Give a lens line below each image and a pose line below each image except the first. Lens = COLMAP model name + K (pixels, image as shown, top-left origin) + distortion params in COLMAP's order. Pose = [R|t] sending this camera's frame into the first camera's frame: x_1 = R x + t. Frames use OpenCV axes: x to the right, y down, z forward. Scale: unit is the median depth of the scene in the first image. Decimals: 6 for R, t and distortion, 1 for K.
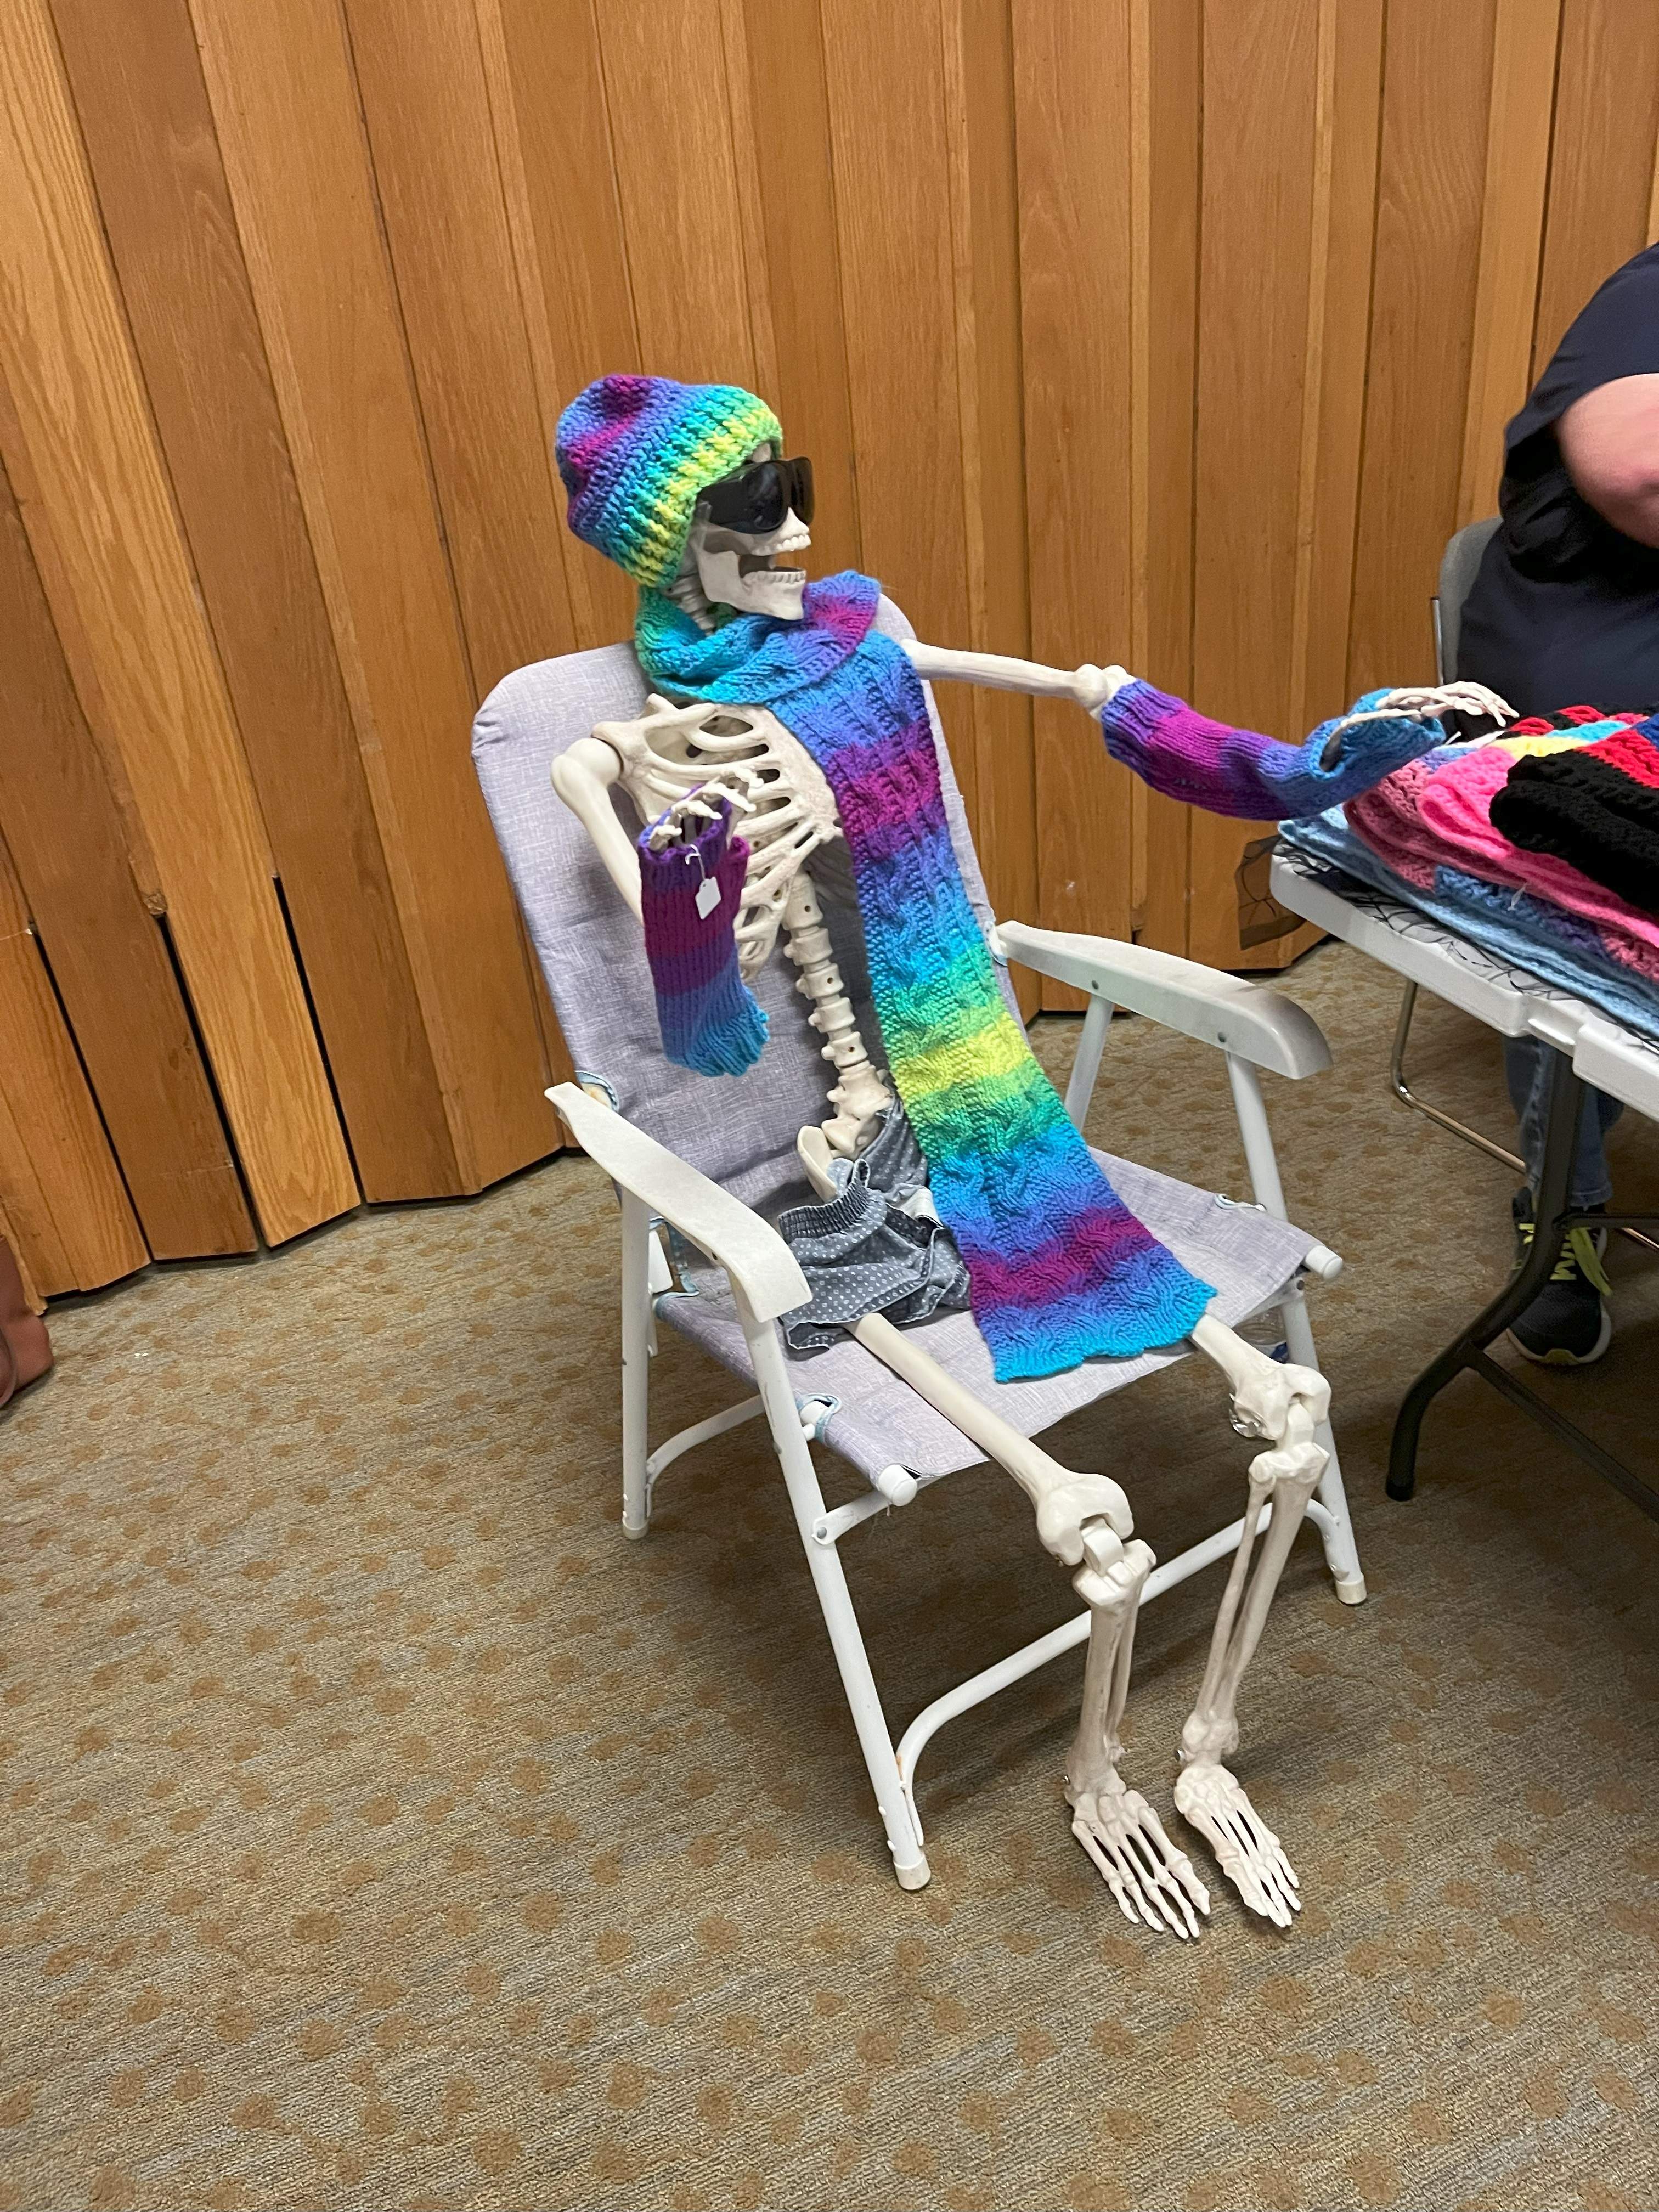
lens RADIAL K [[1746.1, 0, 842.6], [0, 1746.1, 1053.6], [0, 0, 1]] dist [0.061928, -0.093242]
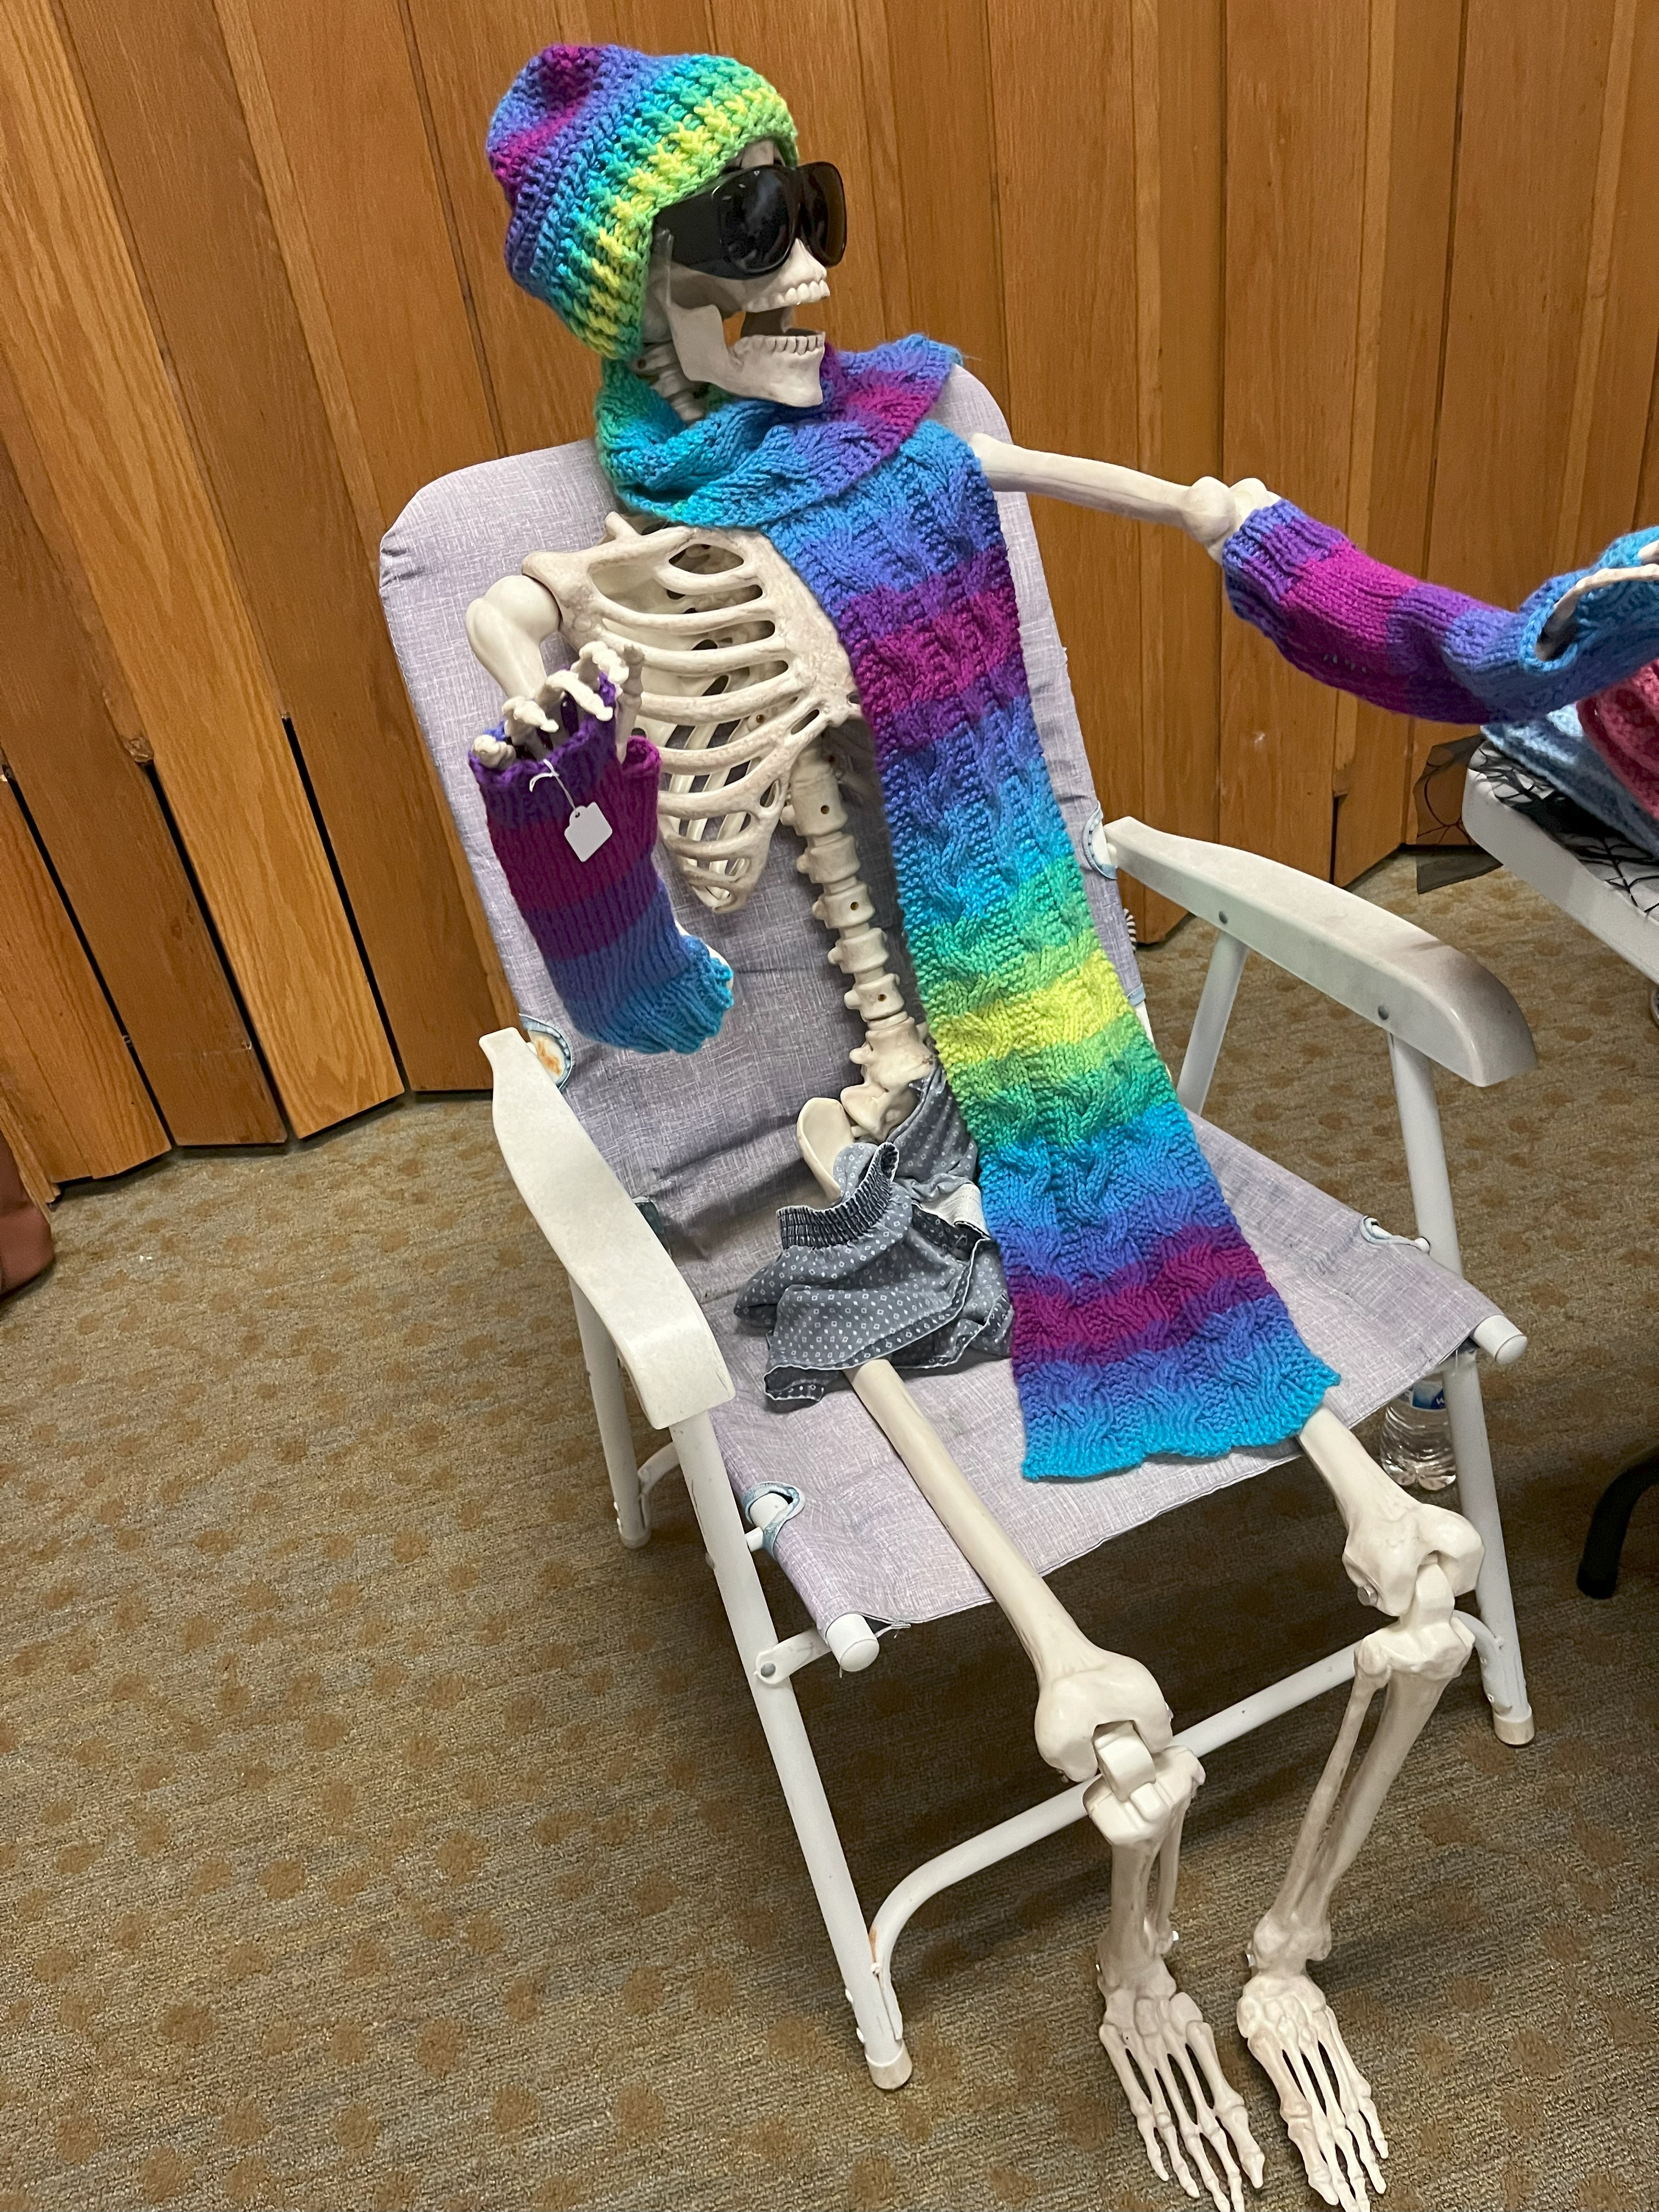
lens RADIAL K [[1854.4, 0, 774.7], [0, 1854.4, 1118.4], [0, 0, 1]] dist [0.056603, -0.097791]
pose [[0.989230, 0.051168, -0.137137, 0.073572], [-0.033276, 0.990992, 0.129719, -0.054188], [0.142539, -0.123758, 0.982022, 0.201461]]
